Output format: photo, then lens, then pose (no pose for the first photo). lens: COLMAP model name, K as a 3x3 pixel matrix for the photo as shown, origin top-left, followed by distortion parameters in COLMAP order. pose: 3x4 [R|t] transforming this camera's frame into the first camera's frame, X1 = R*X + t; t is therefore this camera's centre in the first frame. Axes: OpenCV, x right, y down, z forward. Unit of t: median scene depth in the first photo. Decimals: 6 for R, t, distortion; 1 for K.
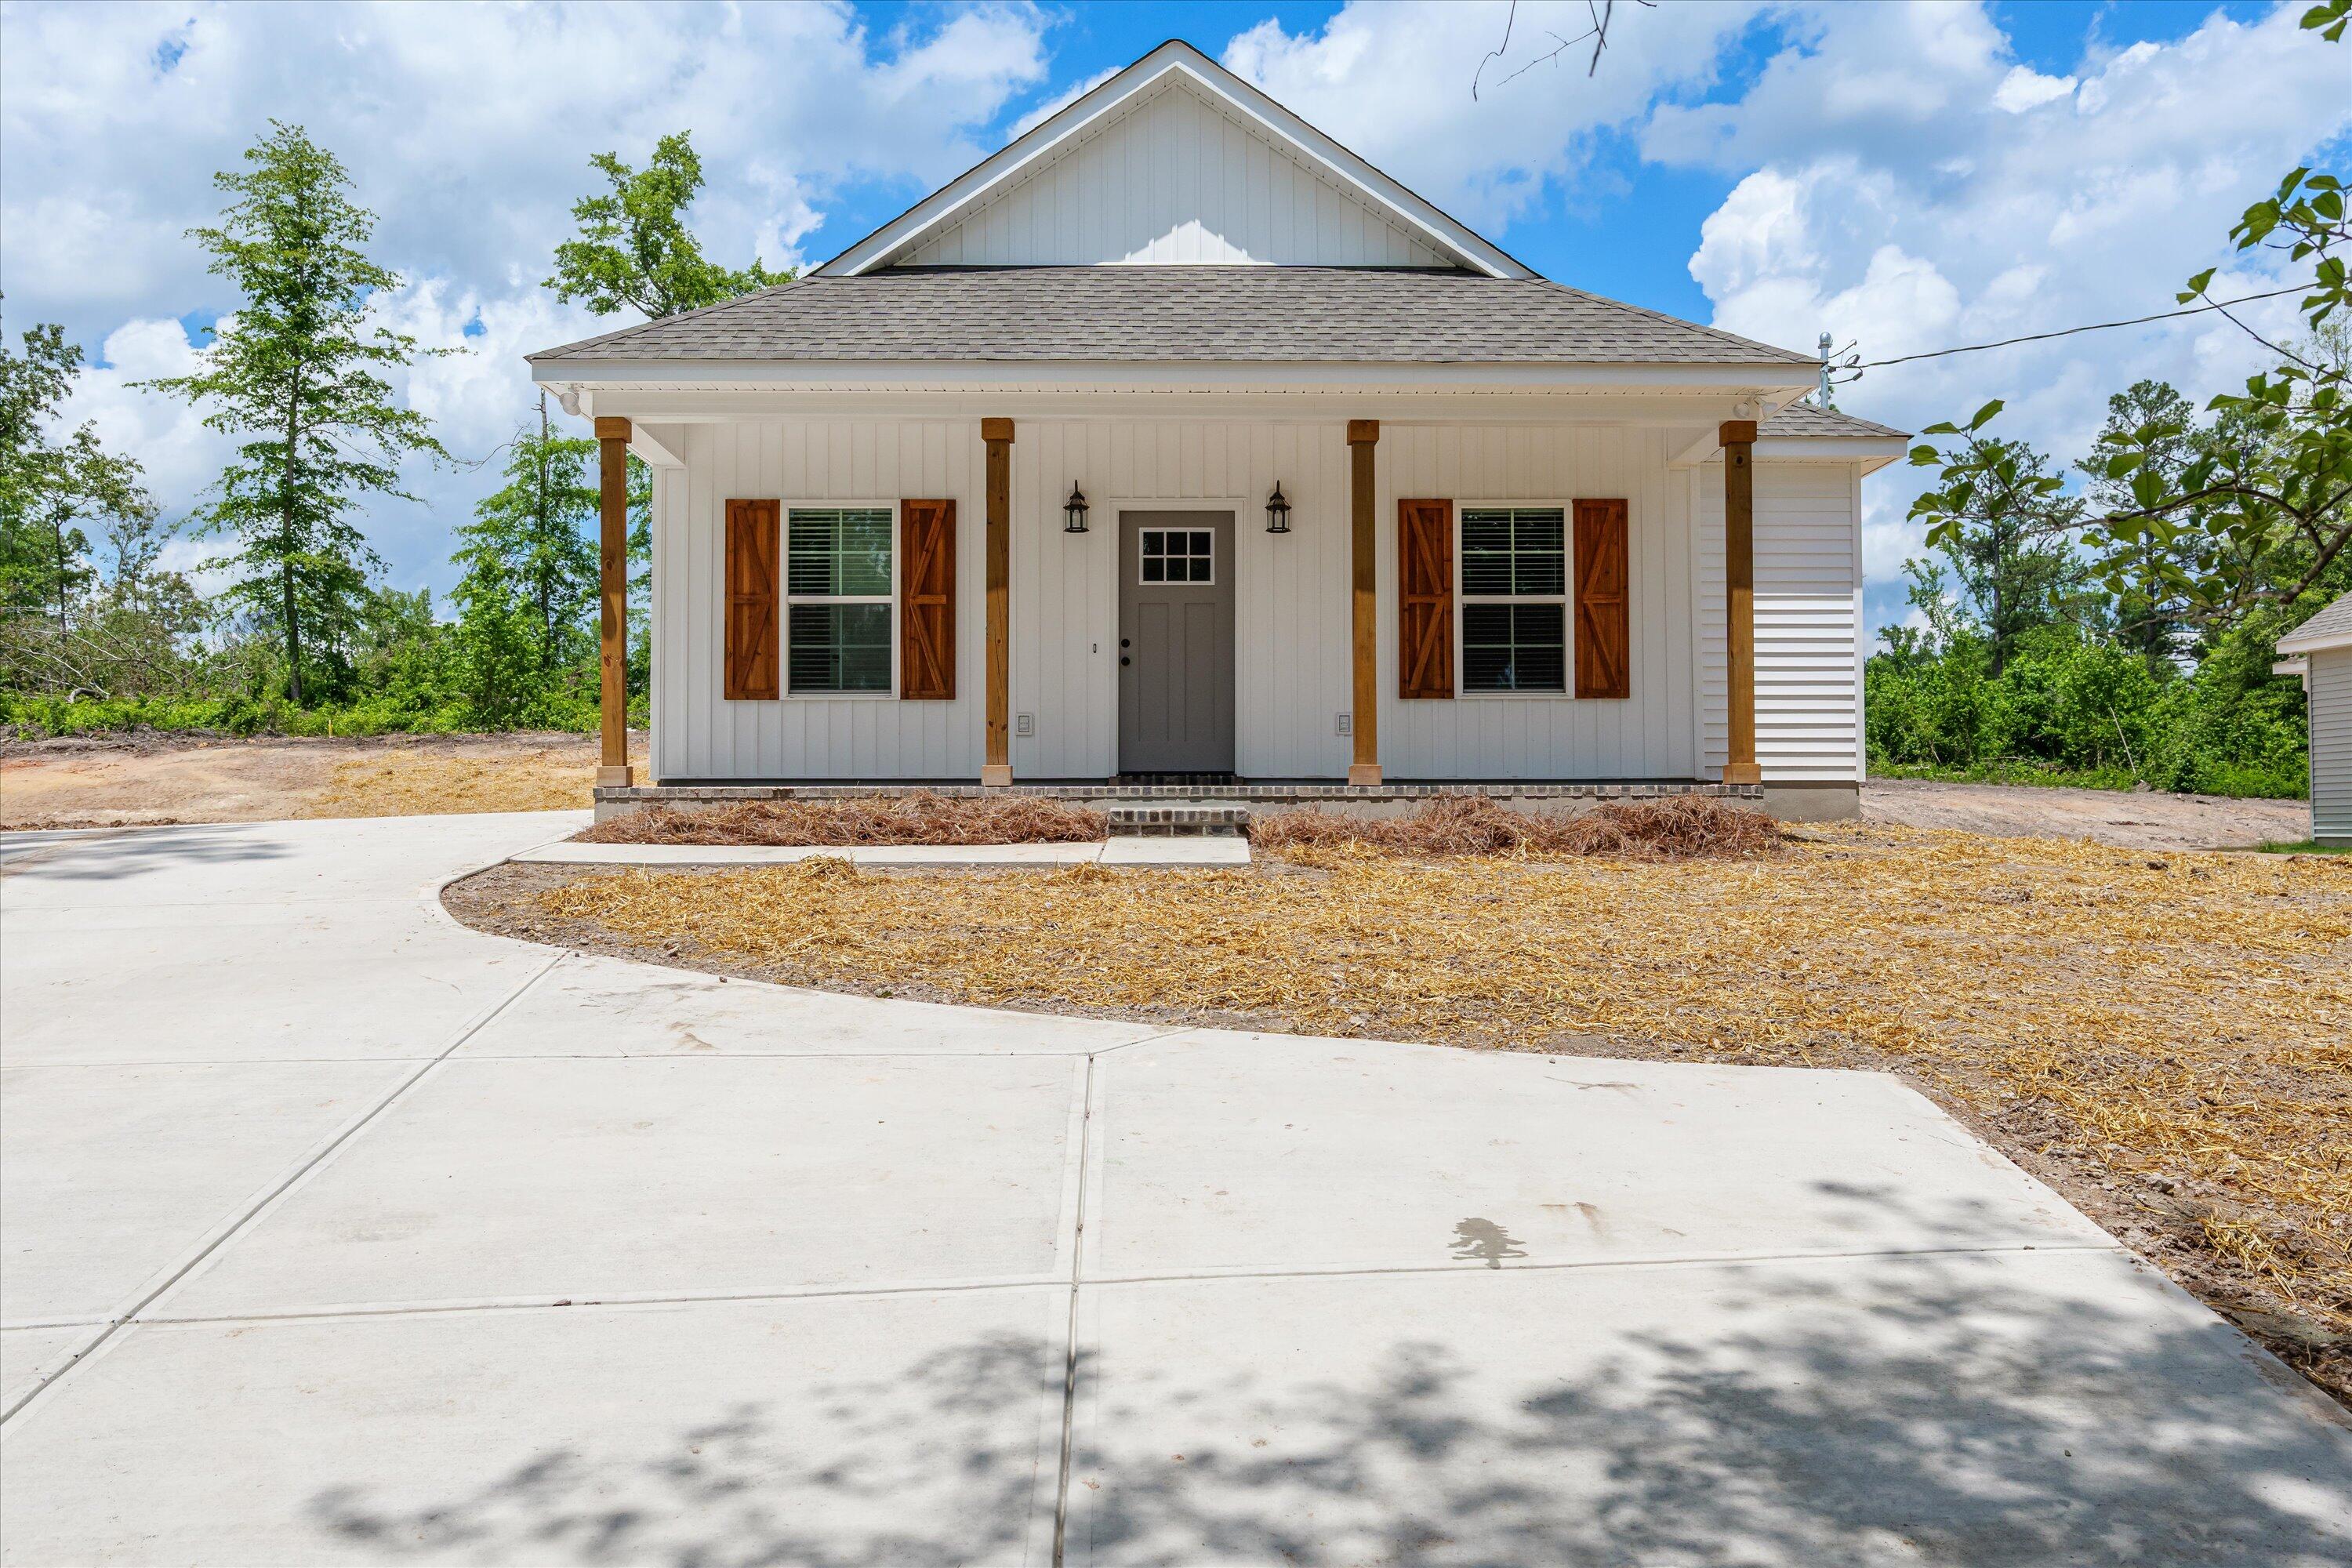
lens RADIAL K [[1818.1, 0, 1177.1], [0, 1818.1, 779.2], [0, 0, 1]] dist [-0.005393, 0.019960]
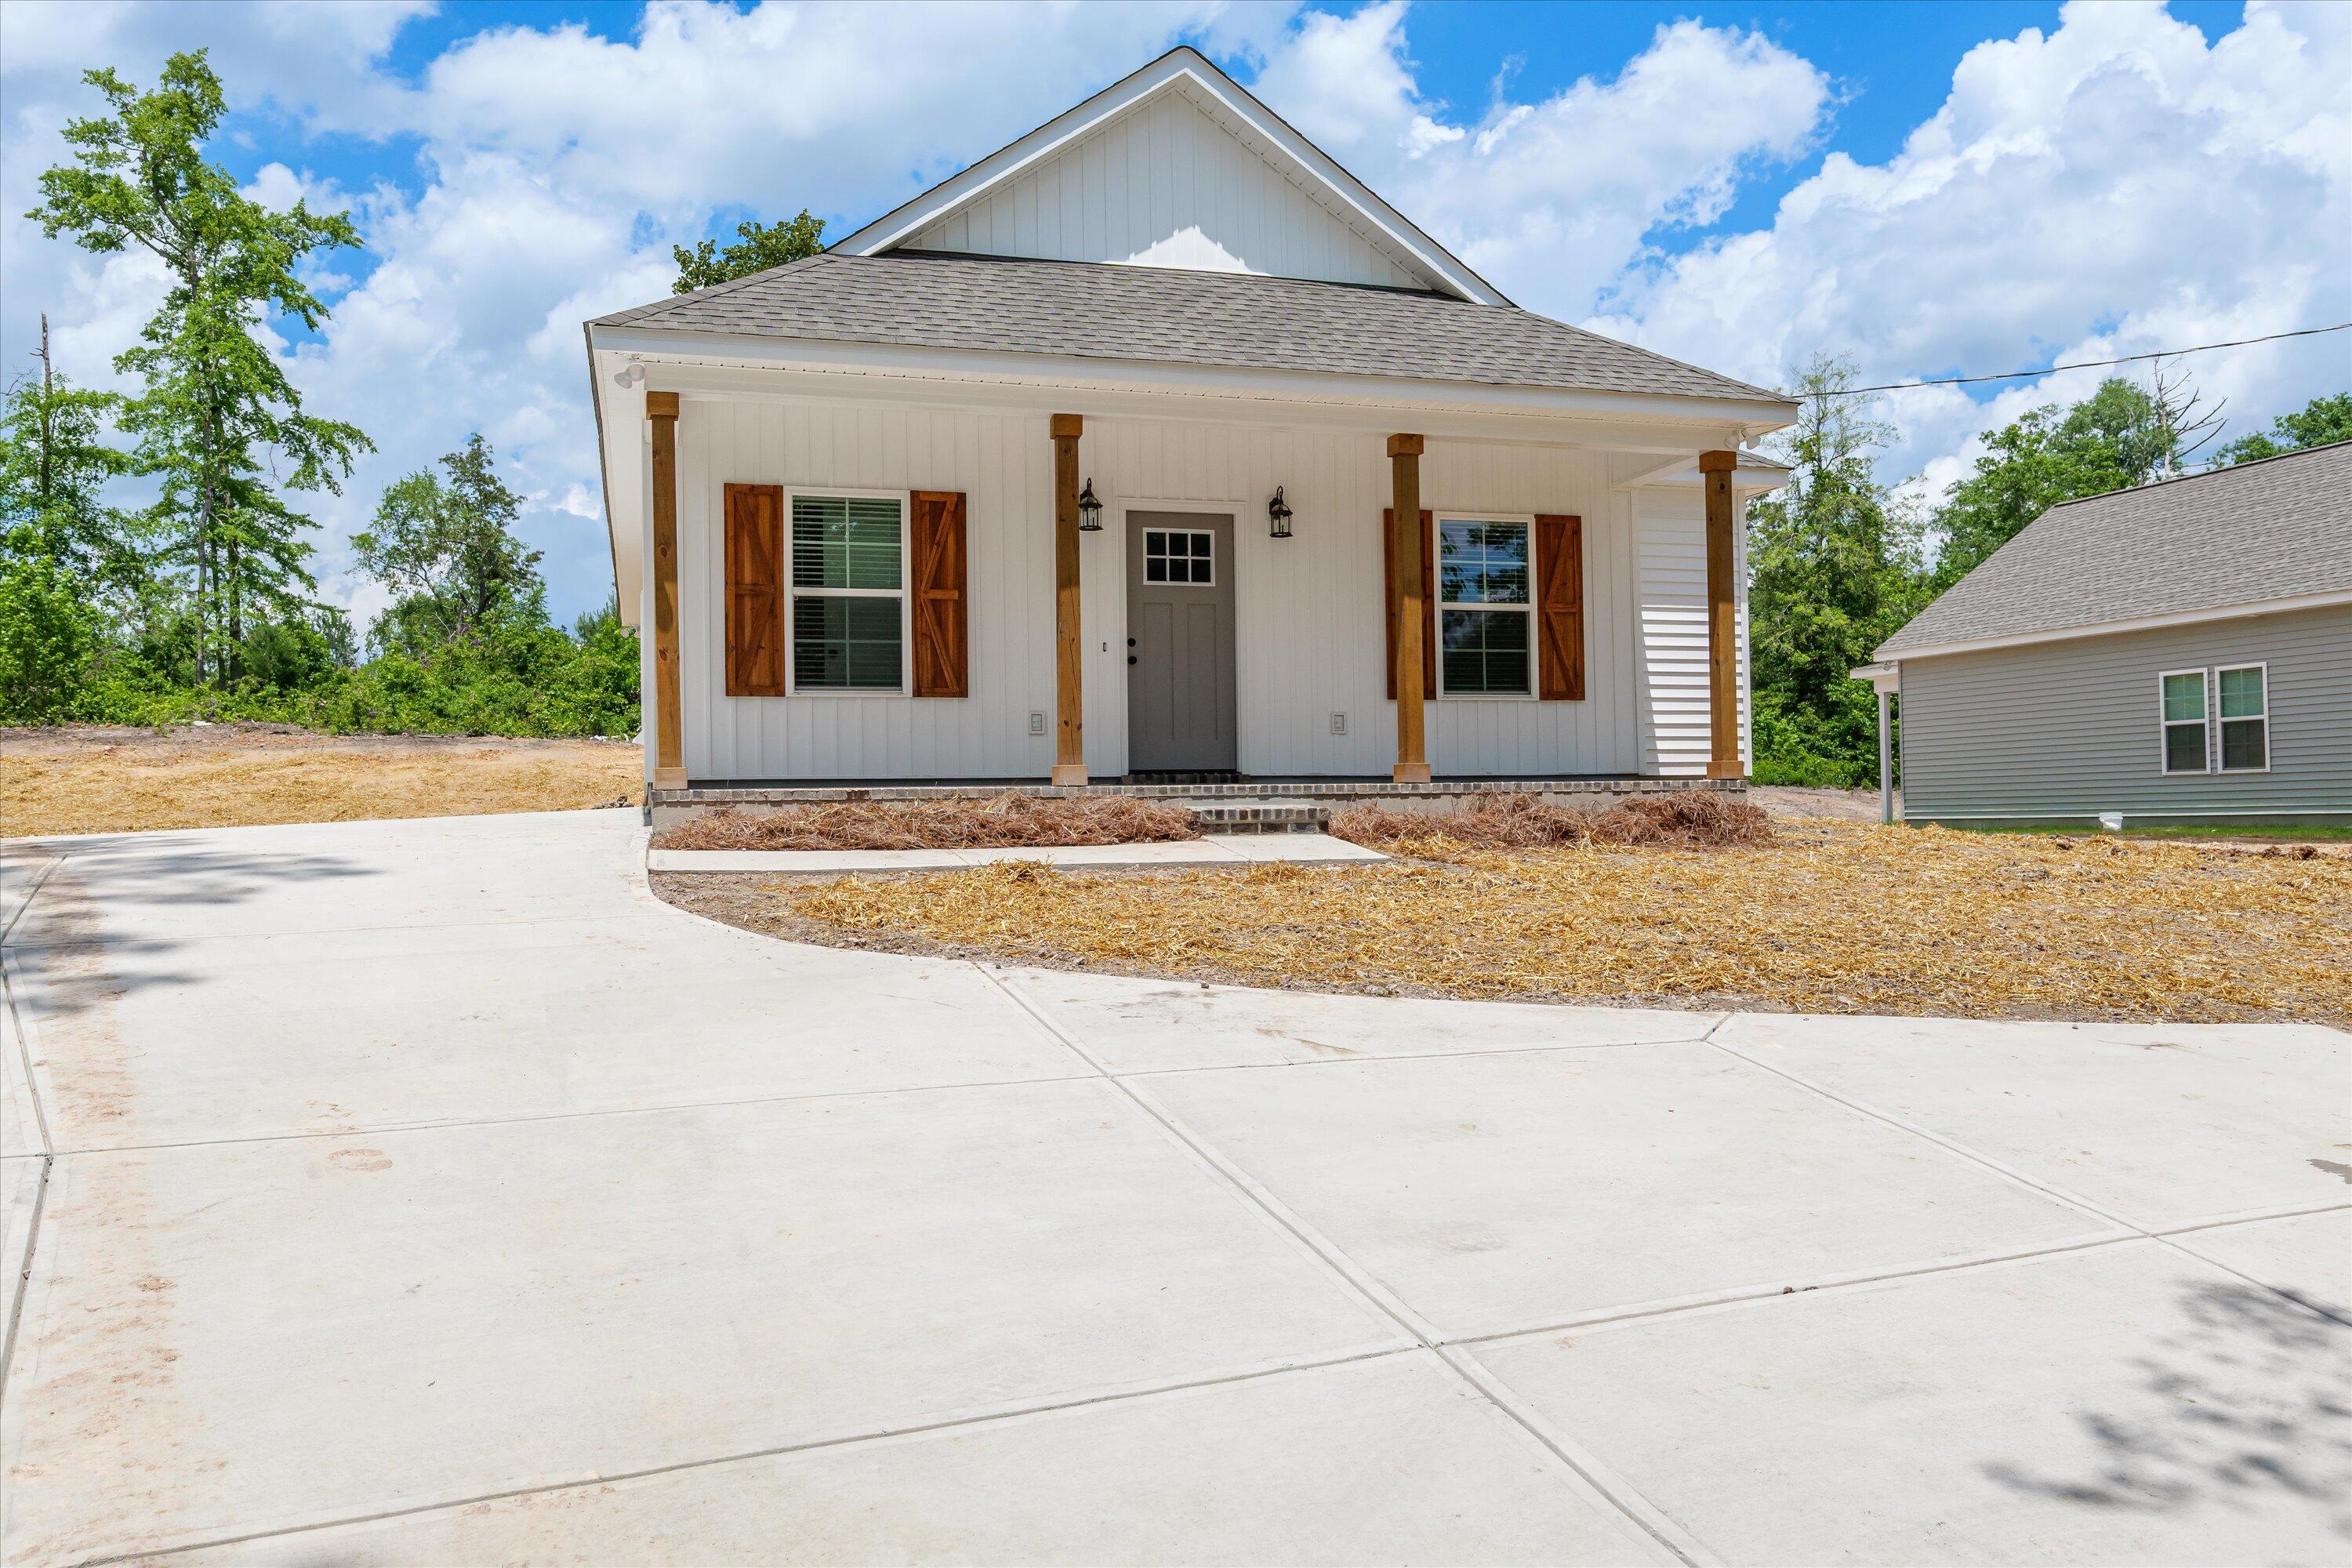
lens RADIAL K [[1818.1, 0, 1189.2], [0, 1818.1, 771.0], [0, 0, 1]] dist [-0.005393, 0.019960]
pose [[0.959934, -0.004548, 0.280190, -0.282027], [0.004740, 0.999989, -0.000009, -0.003553], [-0.280187, 0.001336, 0.959945, 0.027428]]
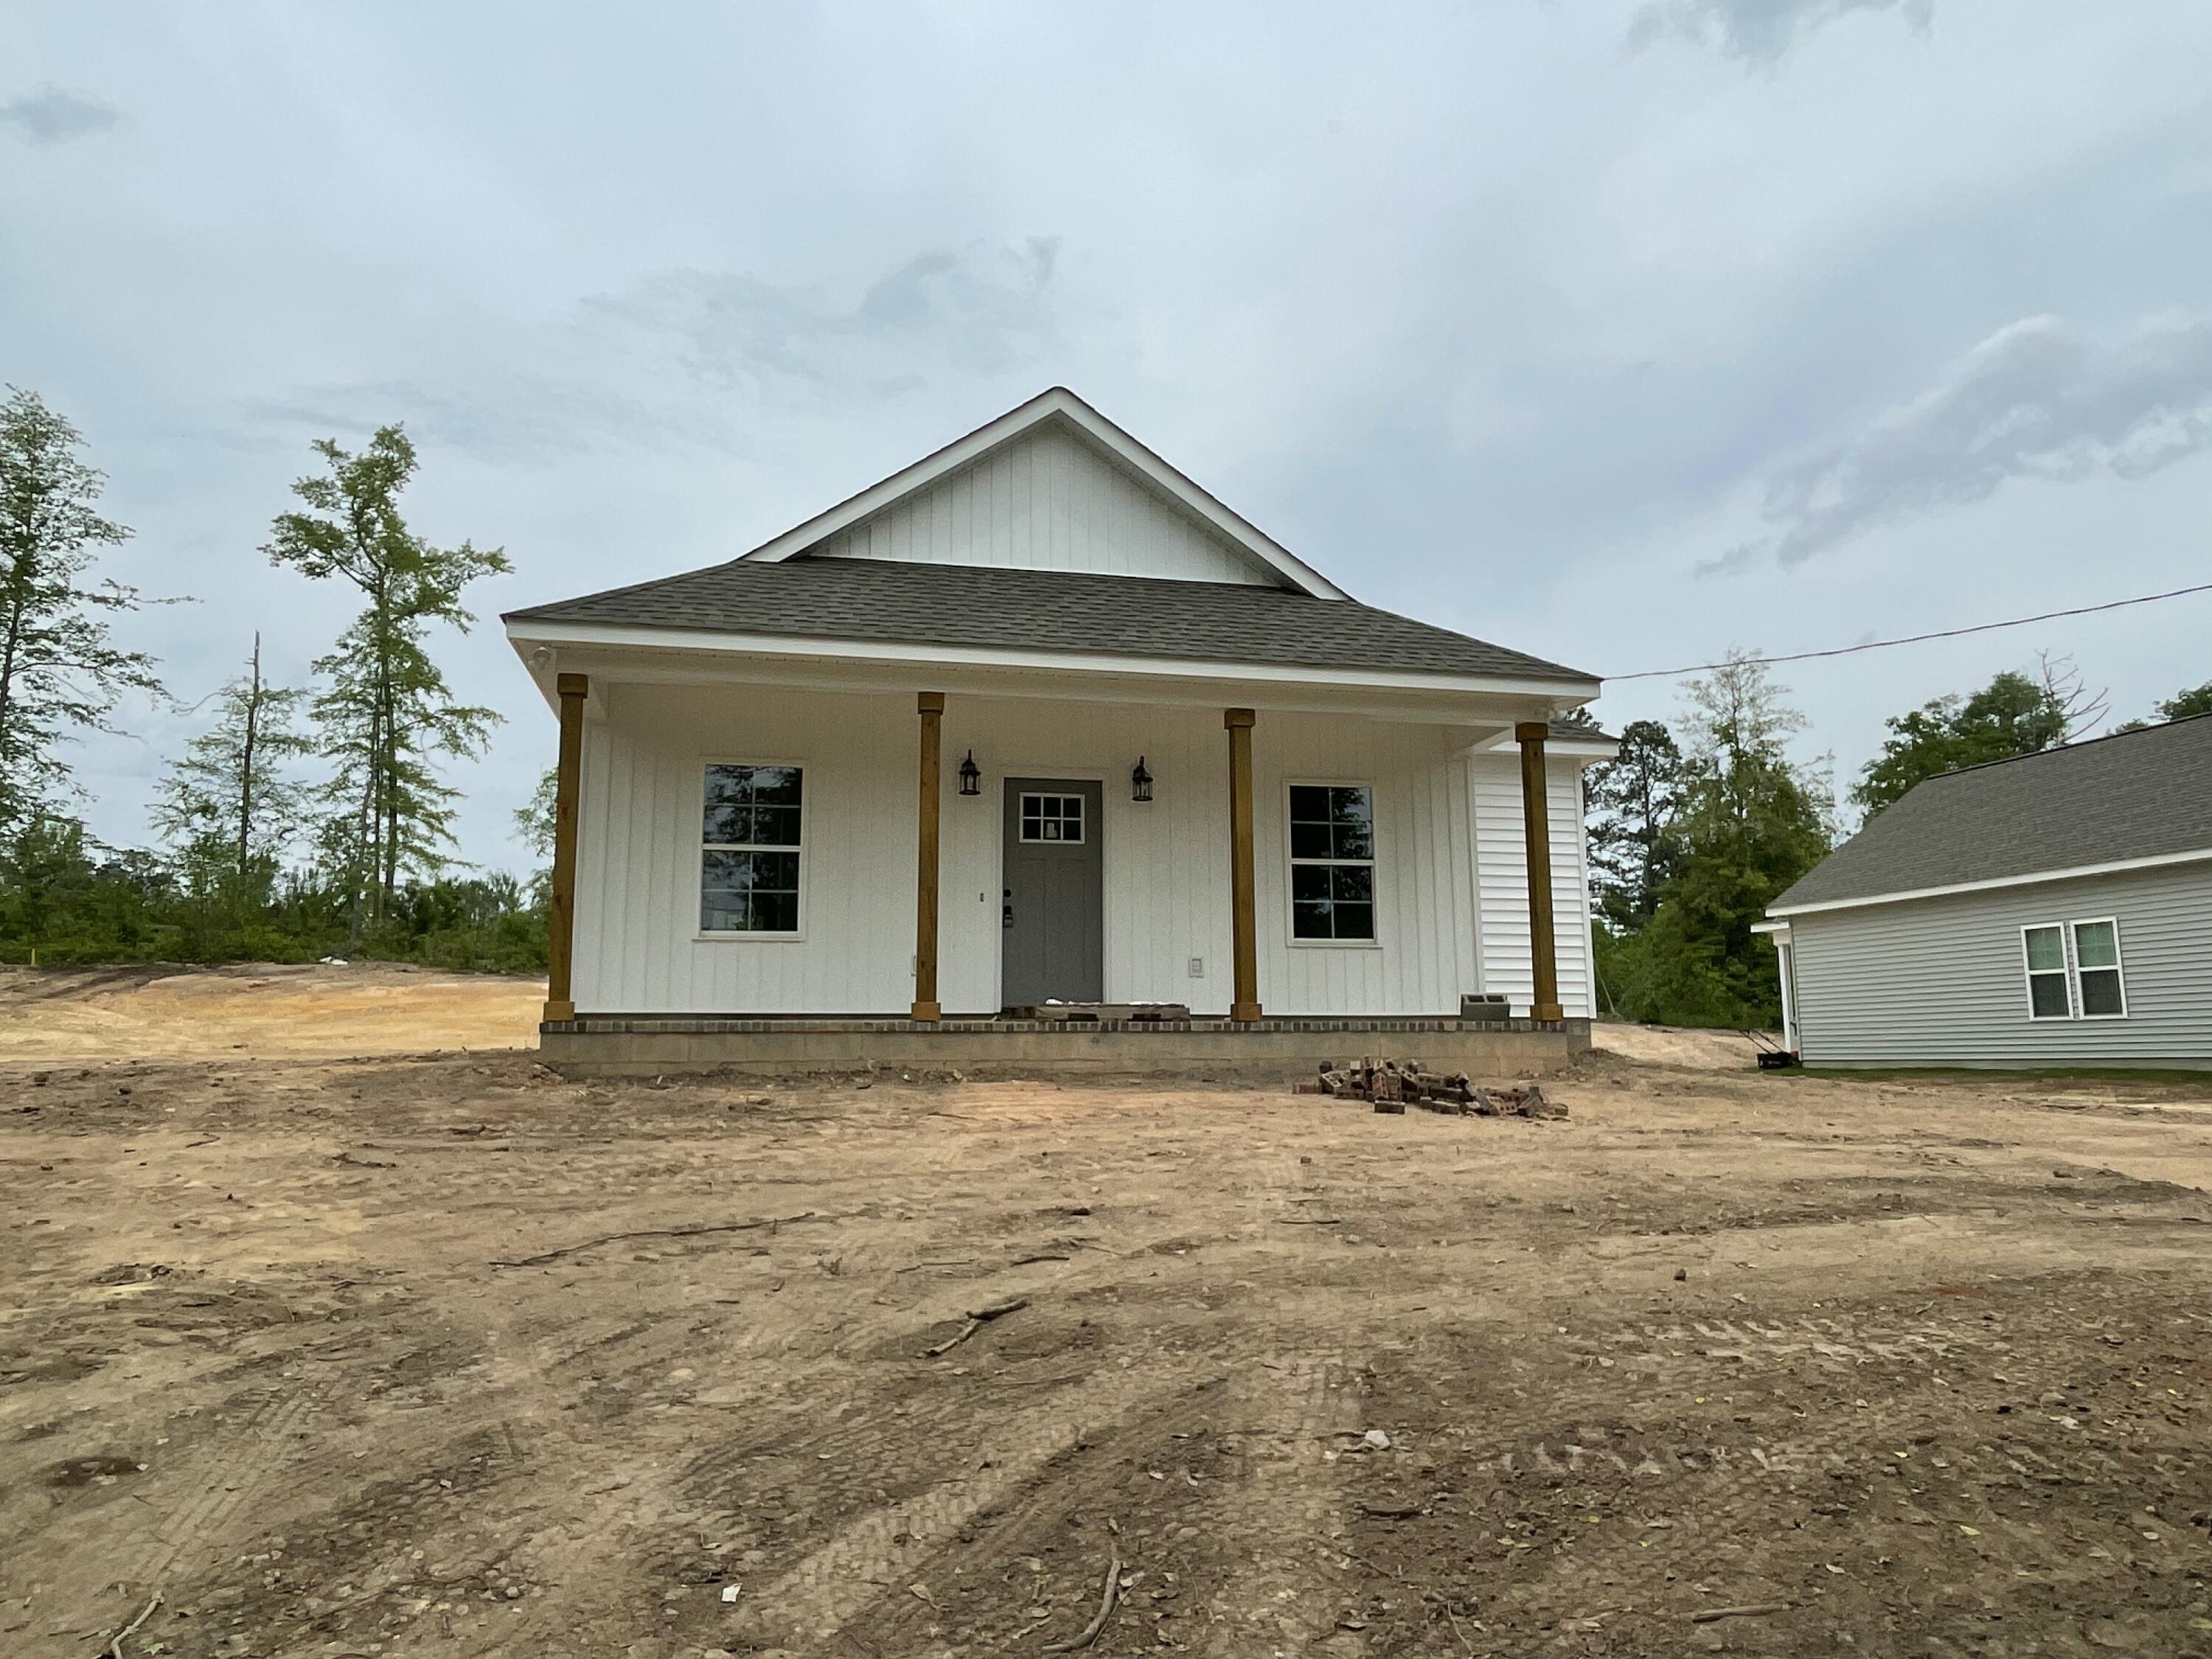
lens RADIAL K [[1542.0, 0, 1120.4], [0, 1542.0, 796.9], [0, 0, 1]] dist [0.004883, -0.004975]
pose [[0.976343, 0.033265, 0.213656, -0.168119], [-0.003993, 0.990701, -0.136000, -0.003938], [-0.216193, 0.131930, 0.967396, 0.049733]]
